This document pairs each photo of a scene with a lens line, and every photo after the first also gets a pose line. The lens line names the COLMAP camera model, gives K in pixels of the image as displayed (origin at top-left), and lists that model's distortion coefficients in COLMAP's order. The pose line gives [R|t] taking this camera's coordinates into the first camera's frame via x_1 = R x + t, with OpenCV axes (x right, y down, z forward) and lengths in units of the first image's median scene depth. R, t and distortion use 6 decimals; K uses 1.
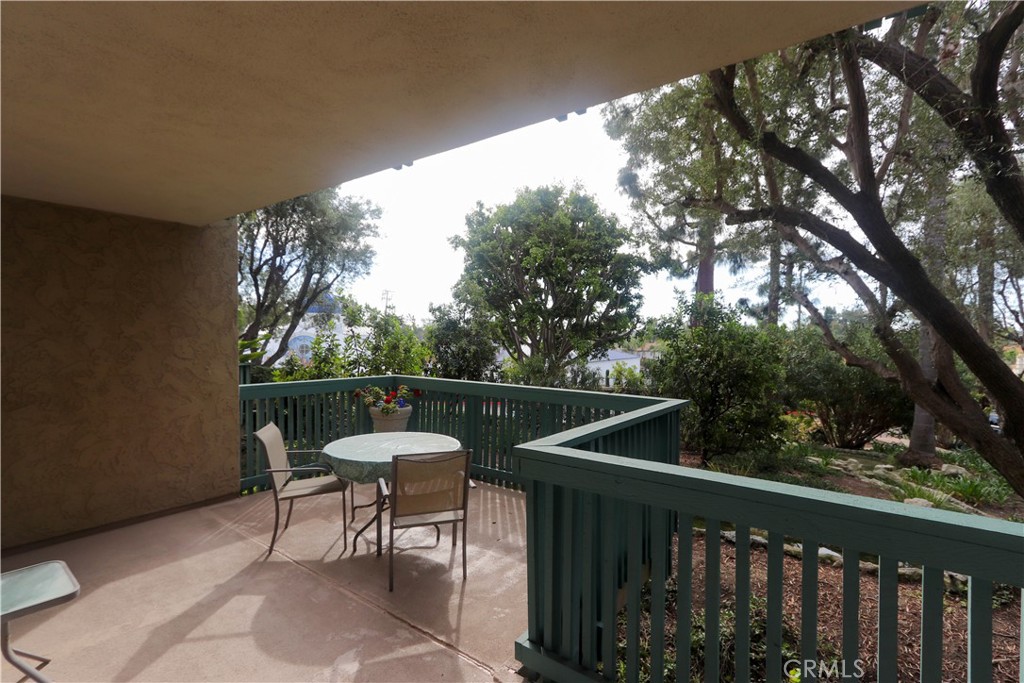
lens RADIAL K [[475.9, 0, 508.2], [0, 475.9, 339.3], [0, 0, 1]] dist [-0.002241, 0.000861]
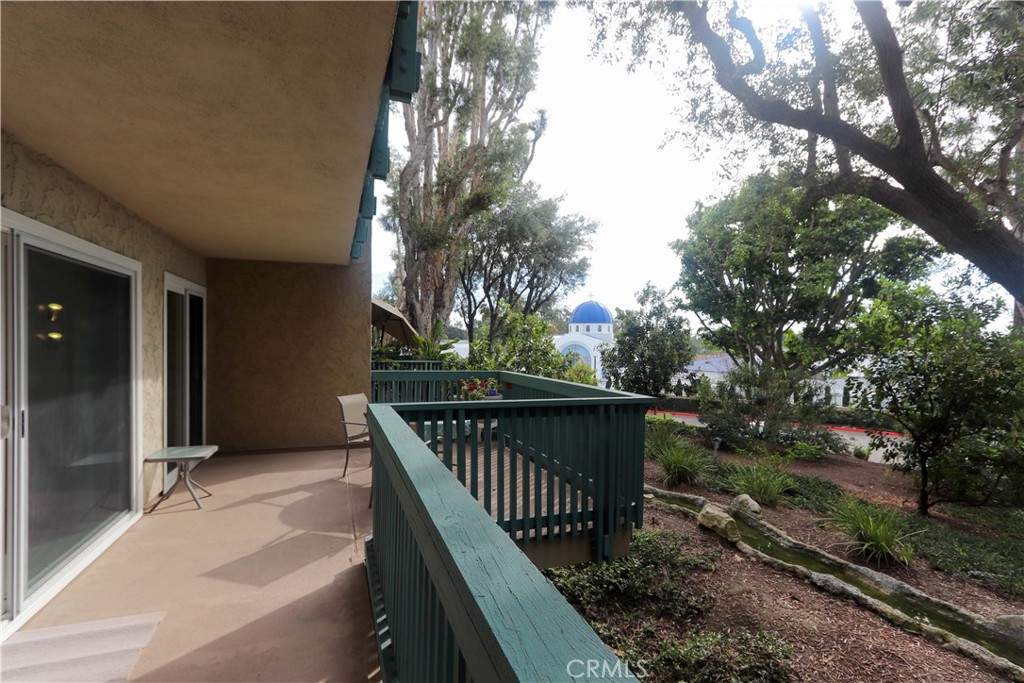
lens RADIAL K [[475.9, 0, 502.1], [0, 475.9, 343.8], [0, 0, 1]] dist [-0.002241, 0.000861]
pose [[0.829598, 0.007300, -0.558314, 0.291592], [-0.012861, 0.999899, -0.006036, 0.009241], [0.558213, 0.012188, 0.829608, 0.003294]]
